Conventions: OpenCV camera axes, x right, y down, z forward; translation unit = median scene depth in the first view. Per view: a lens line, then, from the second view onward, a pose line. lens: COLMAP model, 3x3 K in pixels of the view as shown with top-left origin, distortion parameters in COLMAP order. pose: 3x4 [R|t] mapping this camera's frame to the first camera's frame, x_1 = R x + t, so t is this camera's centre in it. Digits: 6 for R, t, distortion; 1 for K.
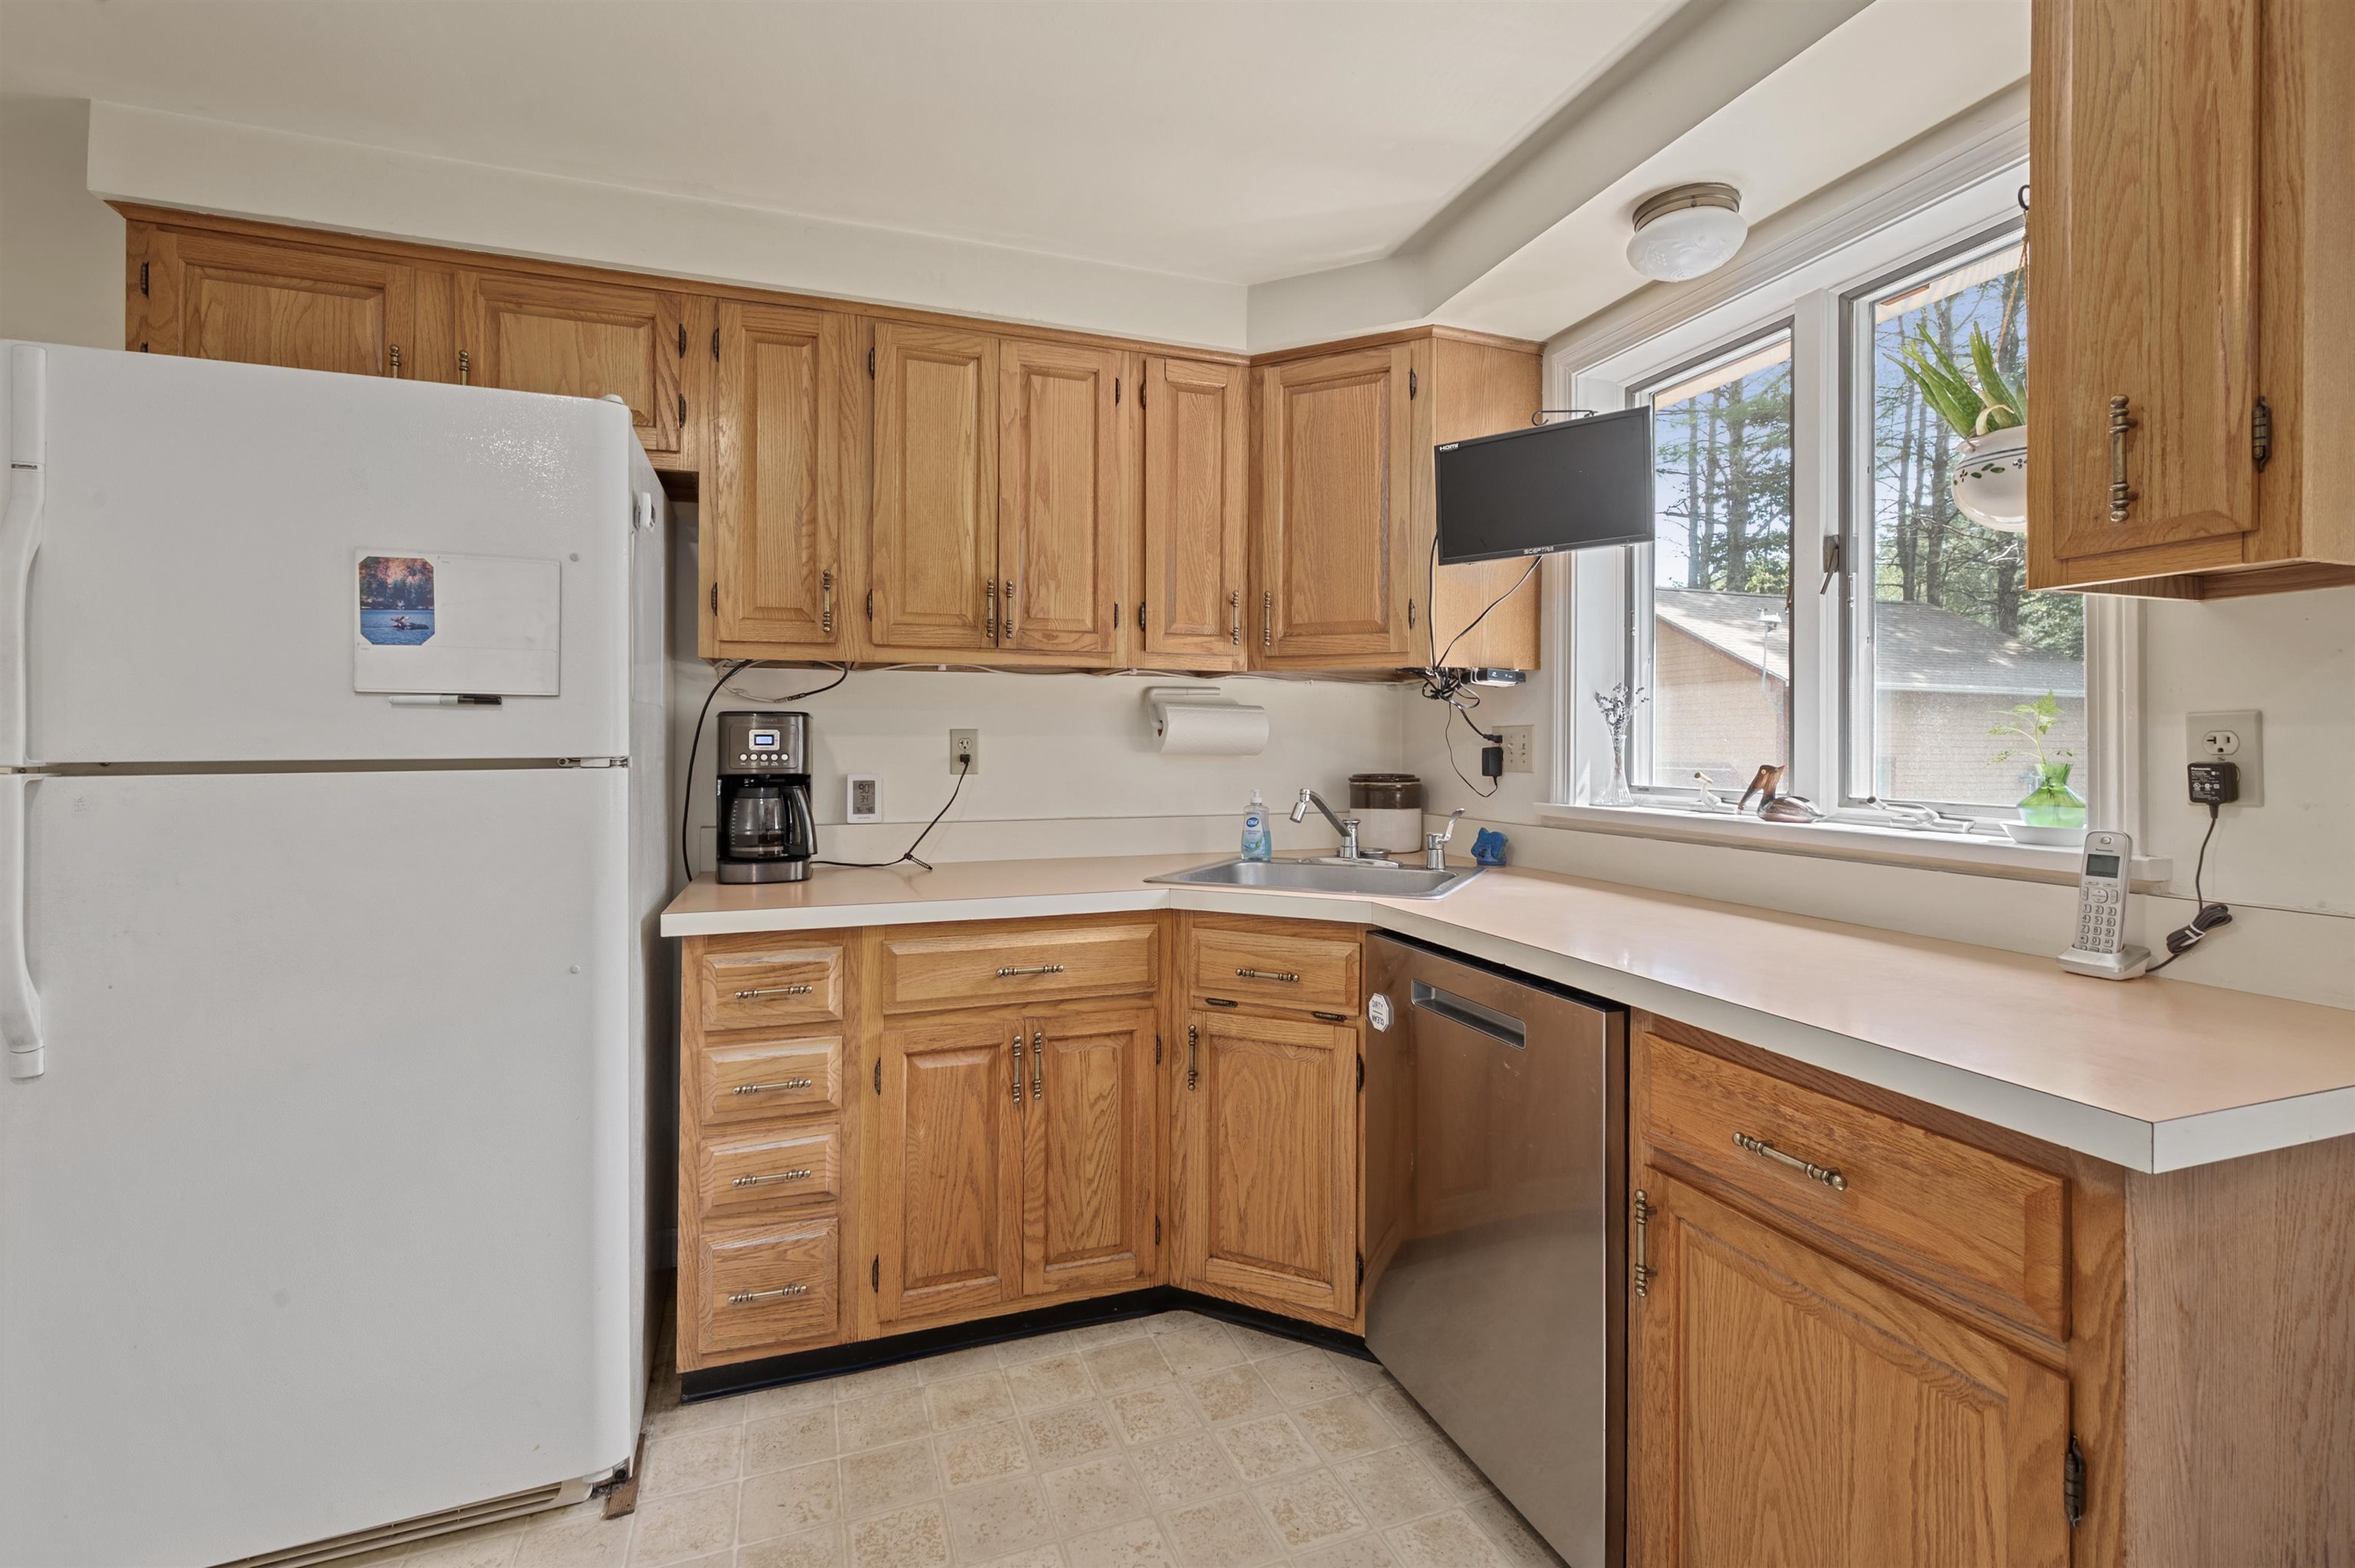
lens RADIAL K [[1029.0, 0, 1163.1], [0, 1029.0, 735.5], [0, 0, 1]] dist [-0.001289, -0.000053]
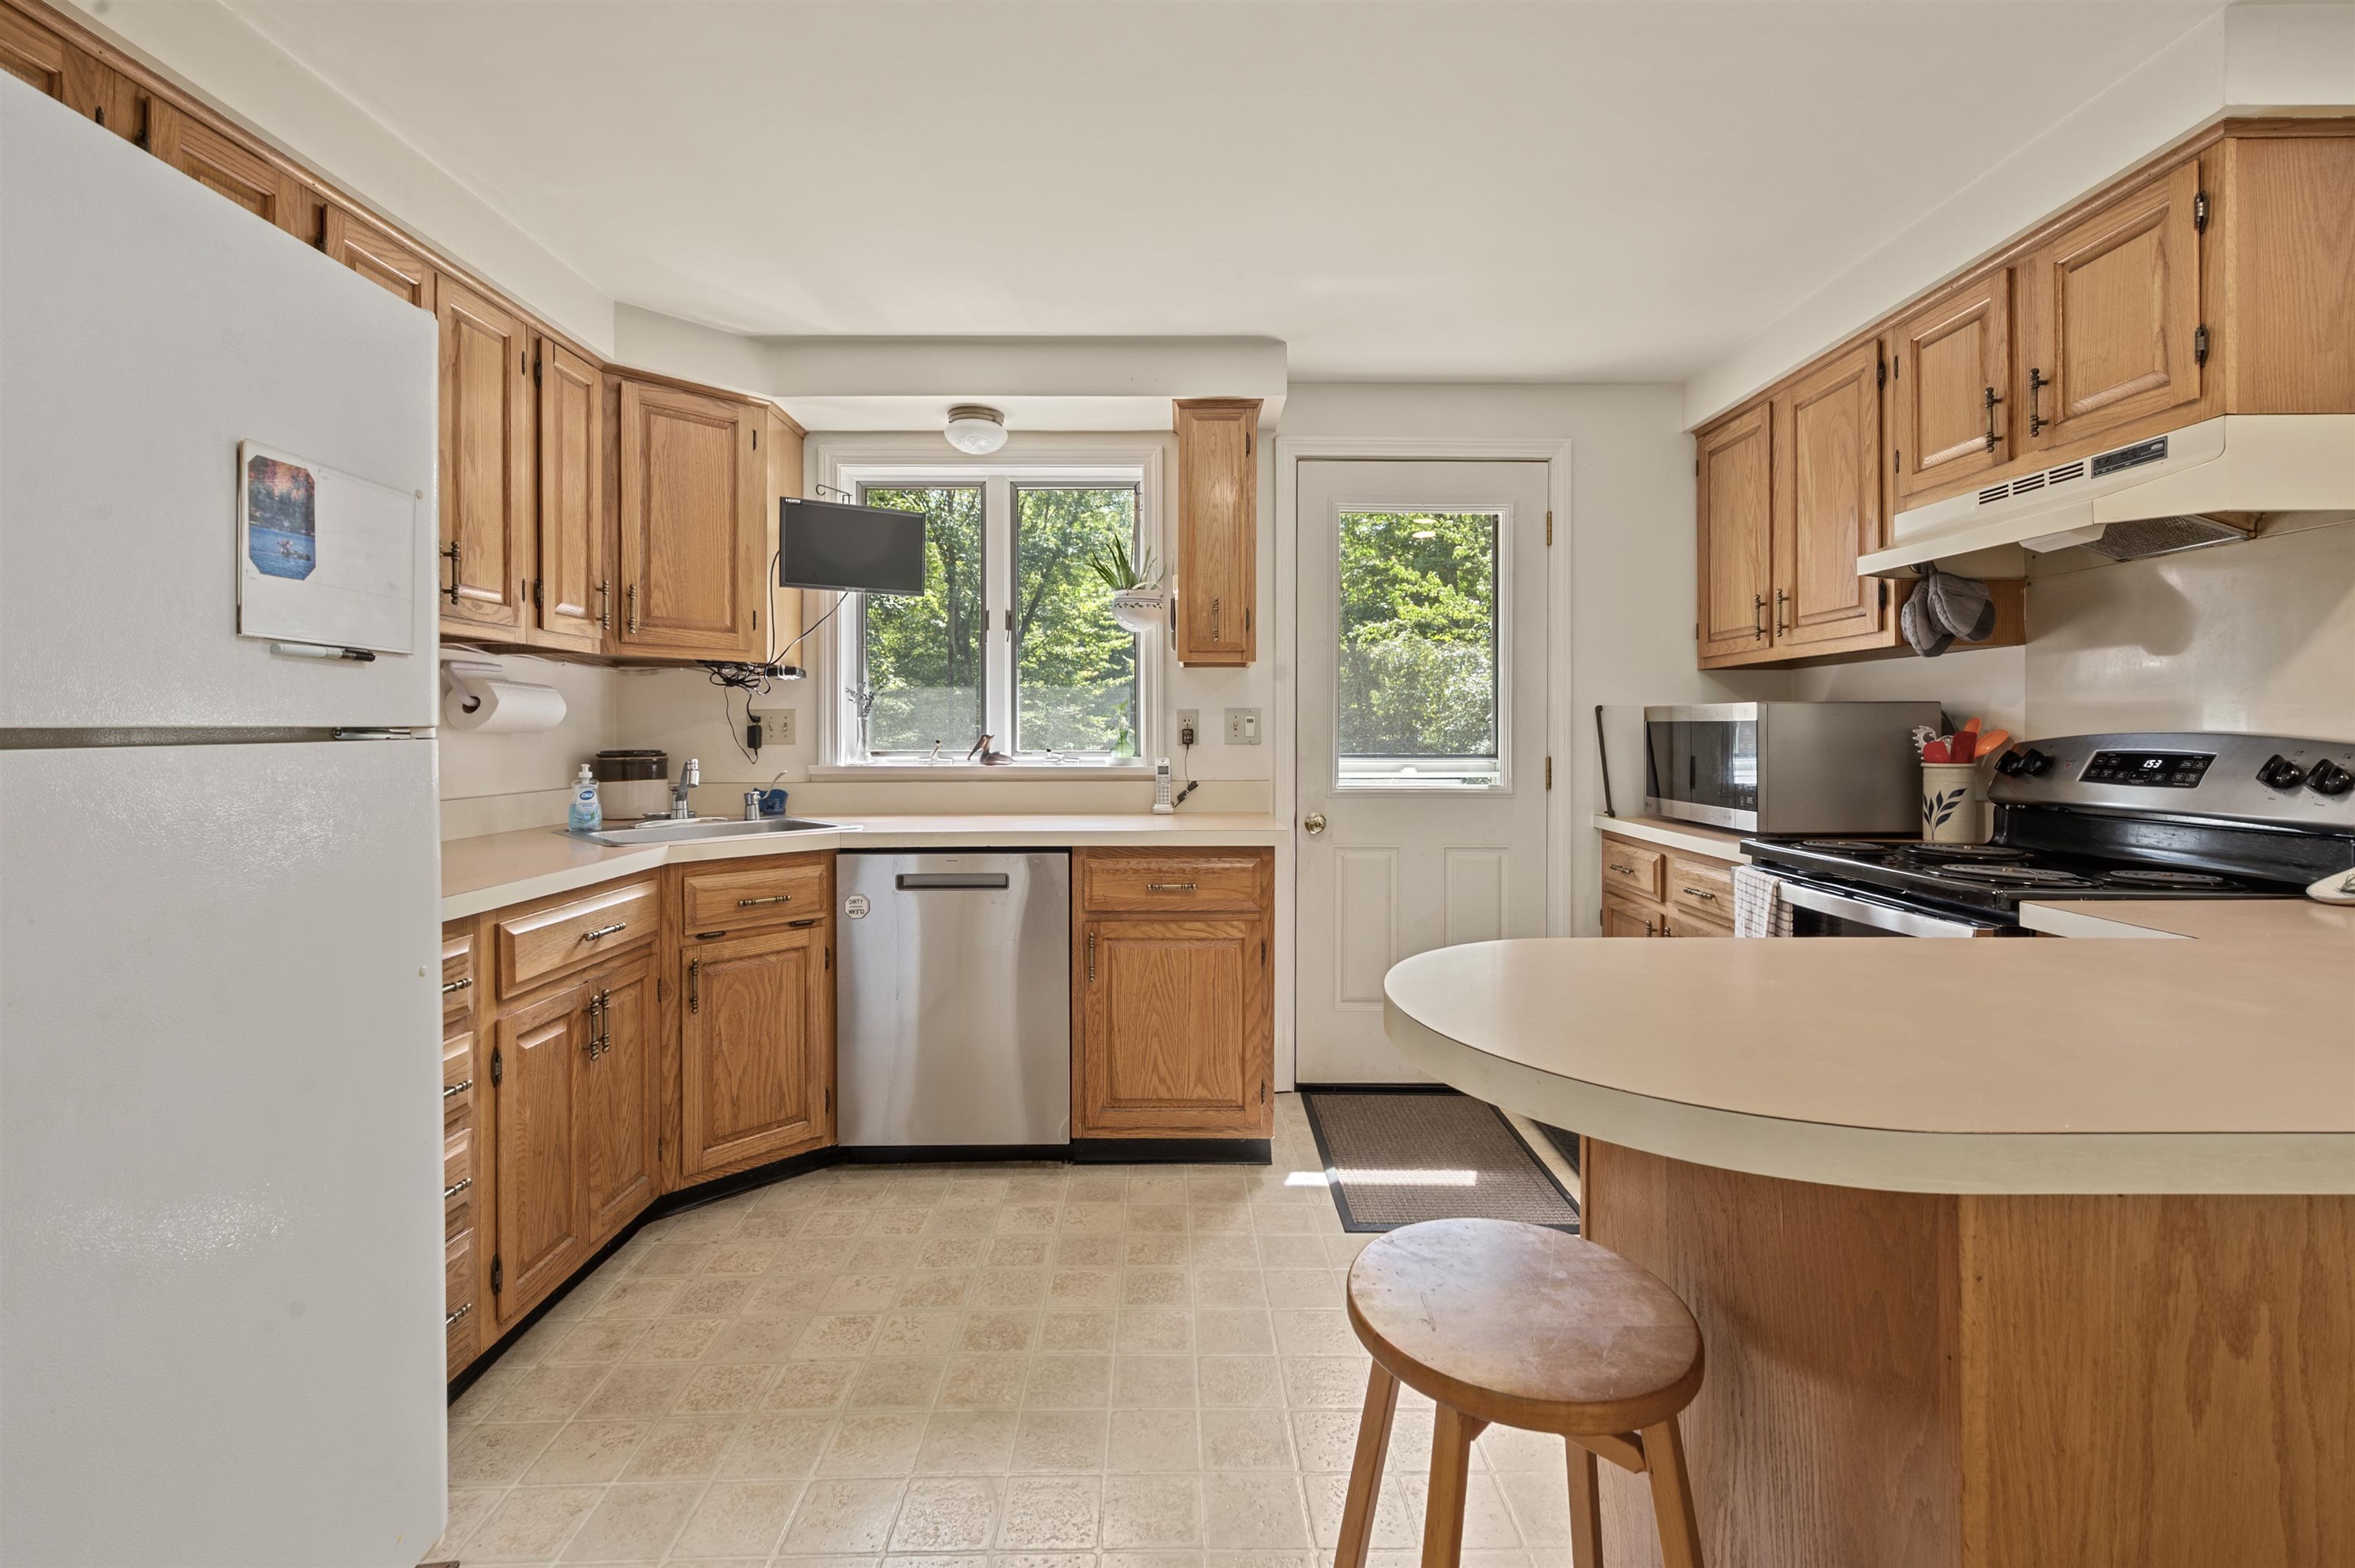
lens RADIAL K [[1029.0, 0, 1198.6], [0, 1029.0, 729.0], [0, 0, 1]] dist [-0.001289, -0.000053]
pose [[0.310557, 0.000929, 0.950554, -0.941536], [-0.004723, 0.999989, 0.000566, 0.015679], [-0.950543, -0.004665, 0.310557, 0.088411]]
